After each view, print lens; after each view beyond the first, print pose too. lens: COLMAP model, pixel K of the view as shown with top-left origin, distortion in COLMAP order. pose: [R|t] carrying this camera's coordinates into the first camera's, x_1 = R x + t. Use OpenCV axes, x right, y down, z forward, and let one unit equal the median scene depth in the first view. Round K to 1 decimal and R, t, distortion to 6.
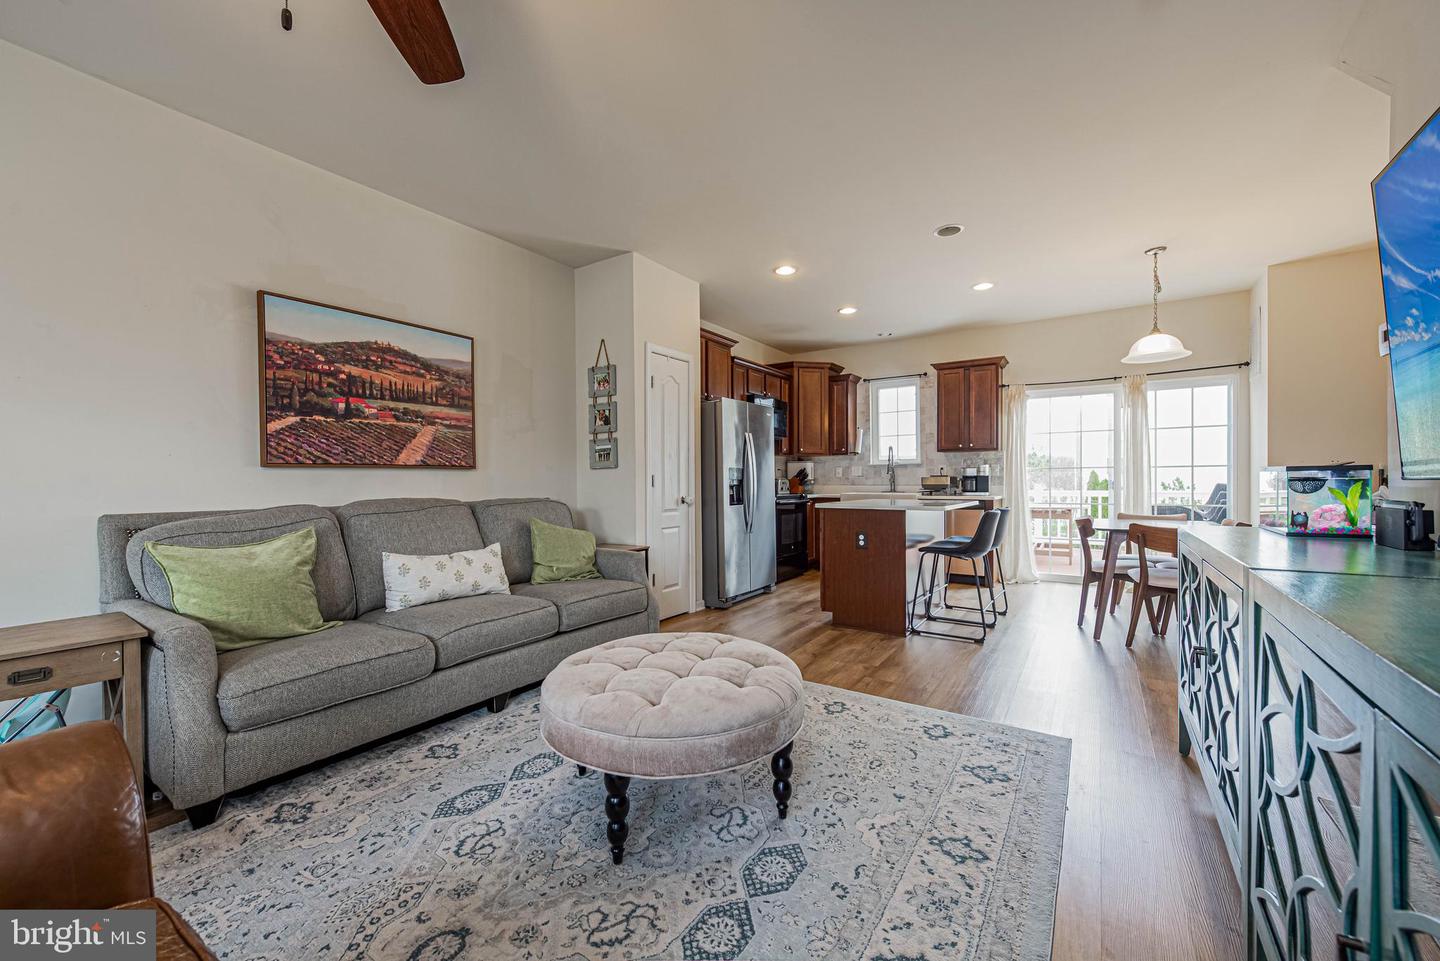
lens RADIAL K [[570.5, 0, 714.7], [0, 570.5, 481.6], [0, 0, 1]] dist [0.010832, -0.000166]
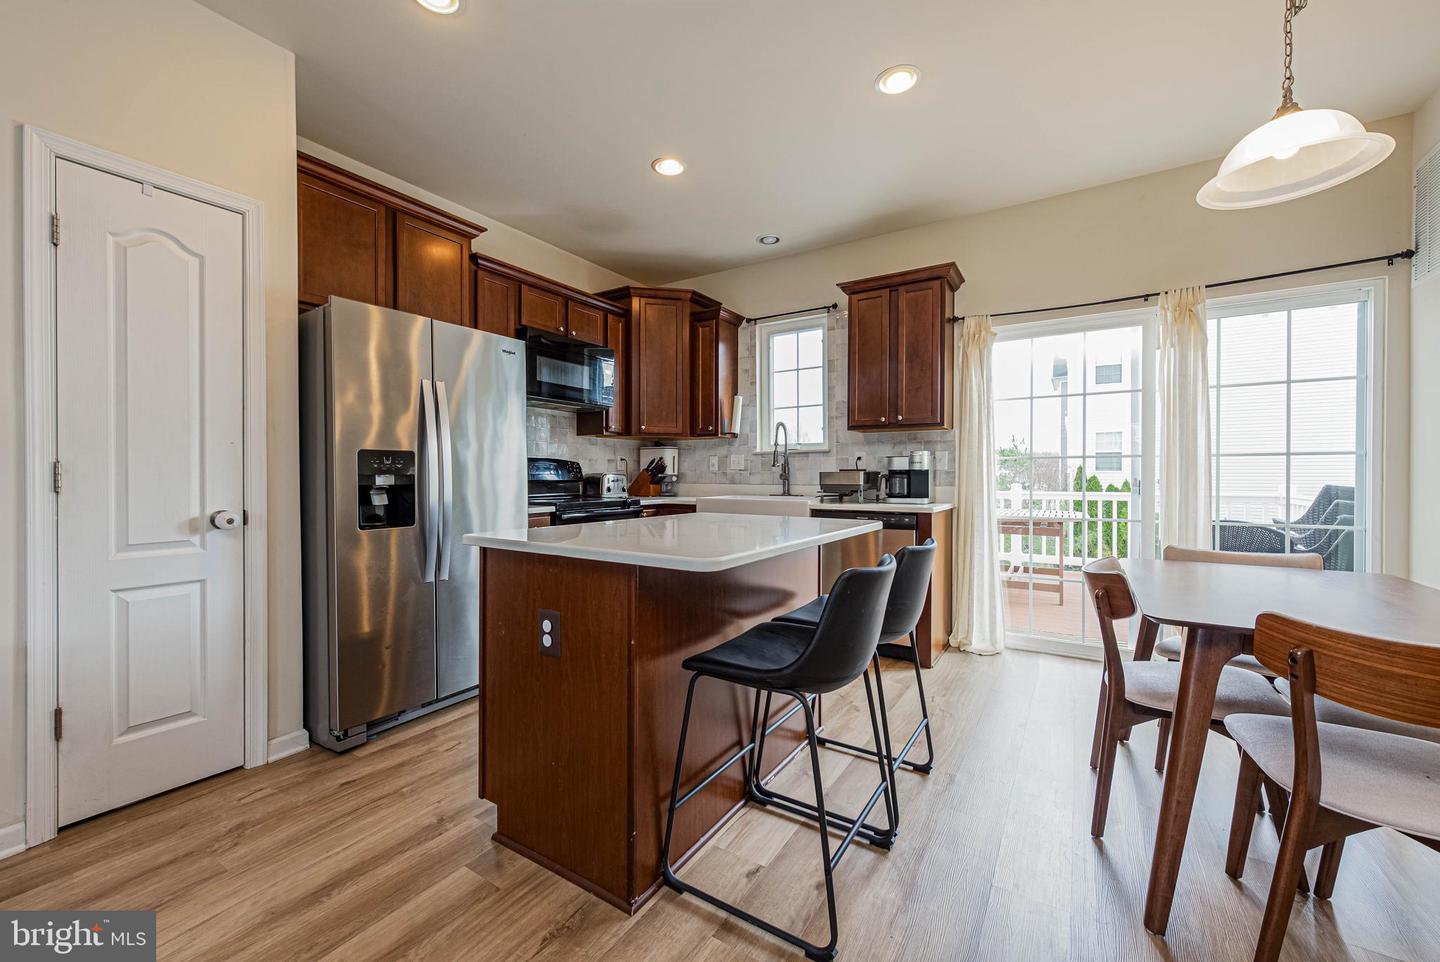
lens RADIAL K [[571.2, 0, 714.2], [0, 571.2, 478.3], [0, 0, 1]] dist [0.002662, 0.000055]
pose [[0.999792, 0.004906, 0.019773, 0.405224], [-0.004989, 0.999979, 0.004140, -0.005308], [-0.019752, -0.004238, 0.999796, 0.683820]]
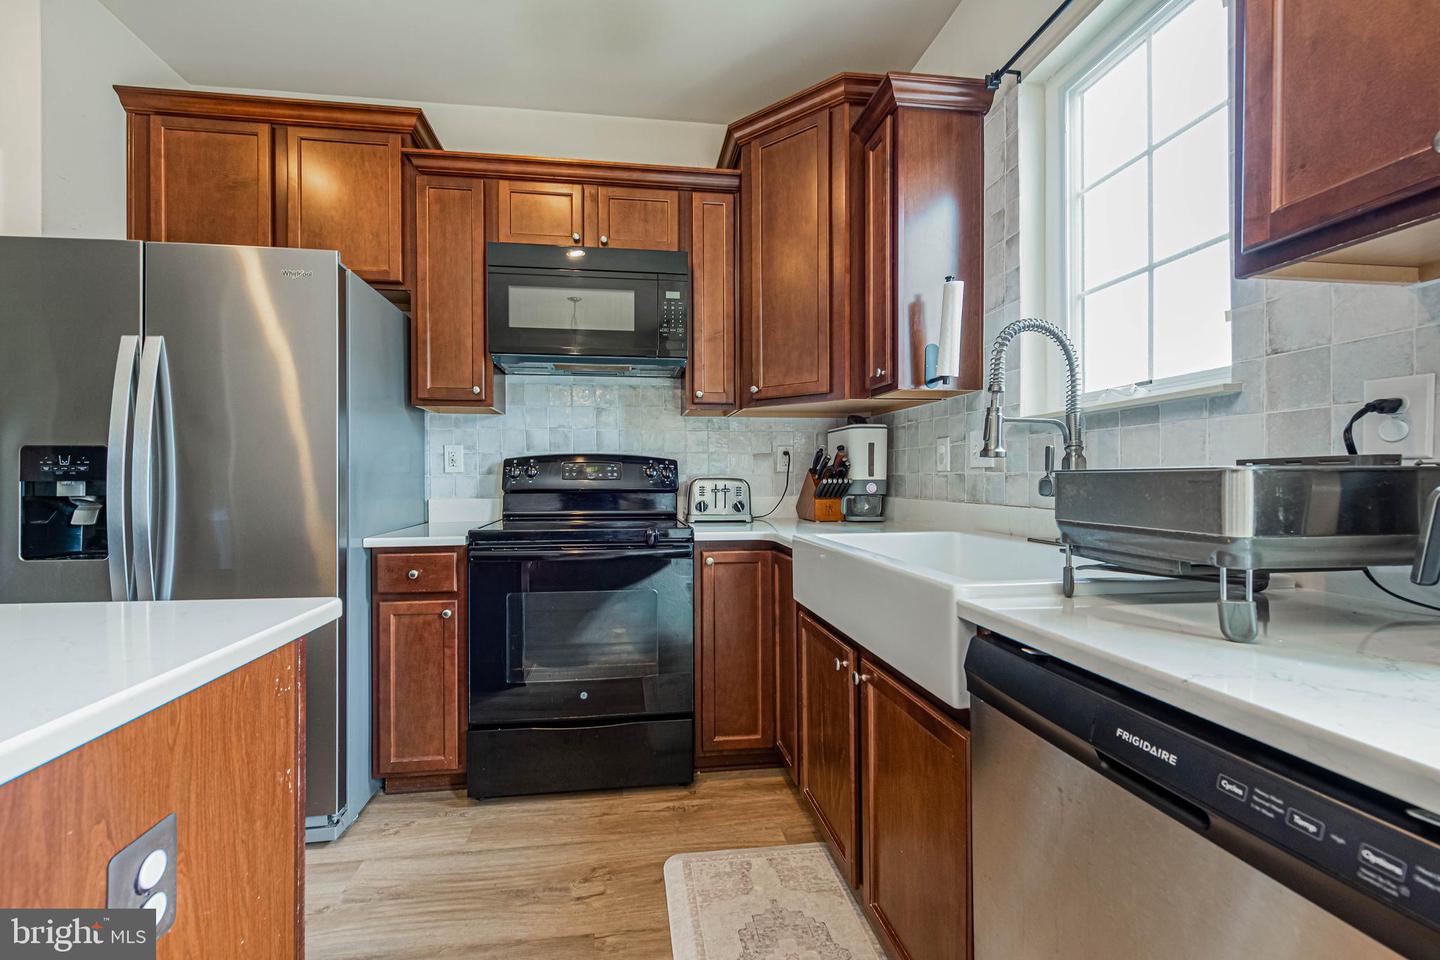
lens RADIAL K [[575.0, 0, 685.4], [0, 575.0, 477.1], [0, 0, 1]] dist [0.002191, 0.000044]
pose [[0.655070, 0.002342, -0.755564, 0.694243], [-0.004029, 0.999992, -0.000393, -0.009903], [0.755557, 0.003301, 0.655074, 1.401191]]
